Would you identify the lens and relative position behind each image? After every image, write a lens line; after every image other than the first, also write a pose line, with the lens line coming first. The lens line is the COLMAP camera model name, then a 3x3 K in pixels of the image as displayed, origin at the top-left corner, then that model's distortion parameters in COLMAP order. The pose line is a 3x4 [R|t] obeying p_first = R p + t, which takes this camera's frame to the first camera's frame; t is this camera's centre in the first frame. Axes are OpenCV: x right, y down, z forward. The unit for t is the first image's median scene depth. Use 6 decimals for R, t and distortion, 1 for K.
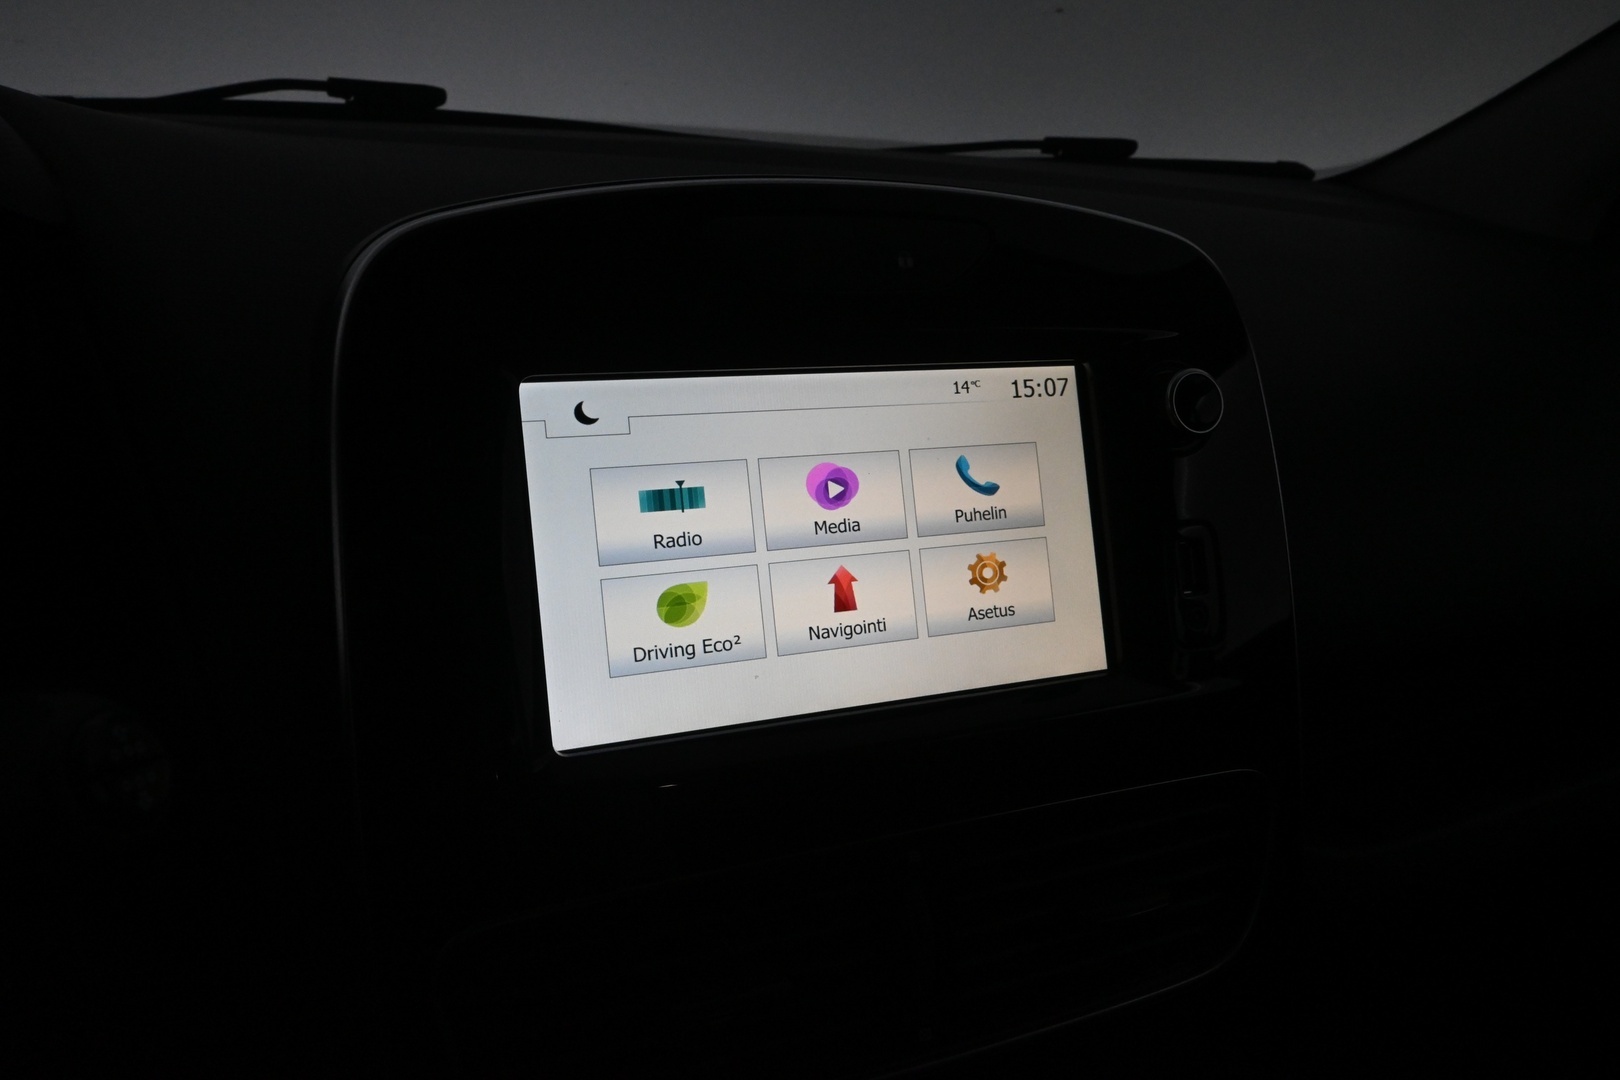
lens RADIAL K [[1102.2, 0, 810.0], [0, 1102.2, 540.0], [0, 0, 1]] dist [0.006115, 0.000015]
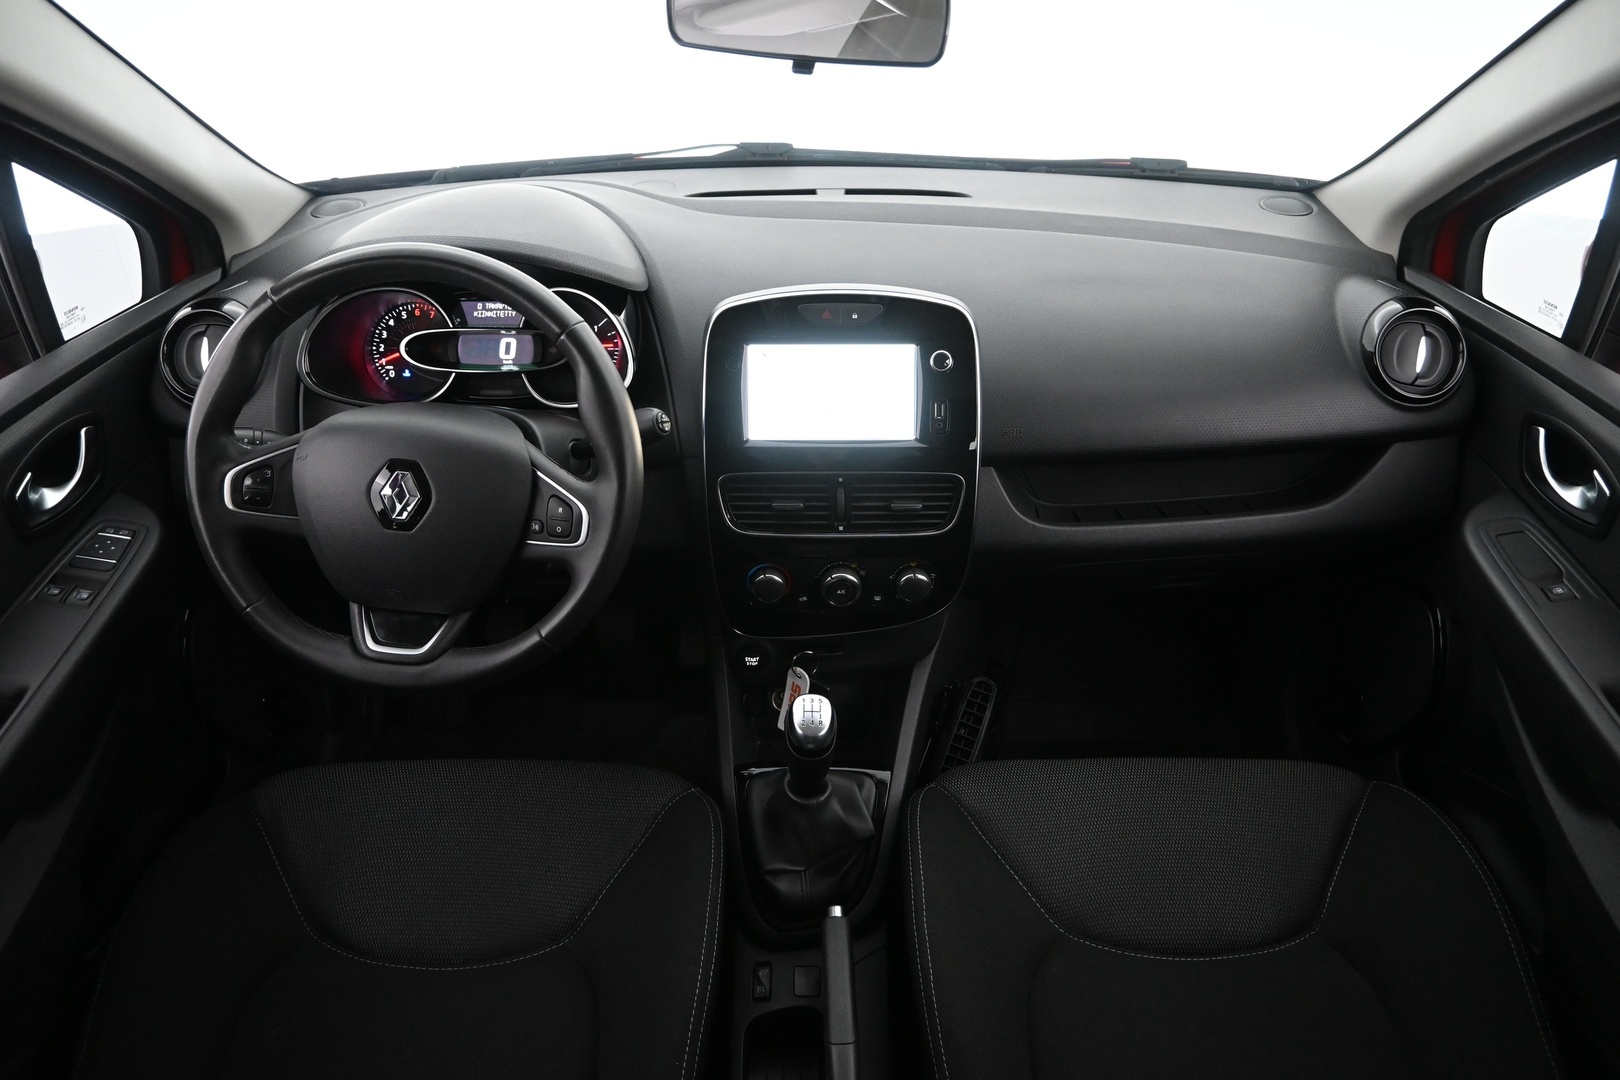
lens RADIAL K [[1107.1, 0, 810.0], [0, 1107.1, 540.0], [0, 0, 1]] dist [-0.003929, 0.000562]
pose [[0.930038, 0.130811, -0.343392, 1.148778], [-0.075854, 0.982709, 0.168907, -0.122082], [0.359550, -0.131042, 0.923879, -2.208850]]
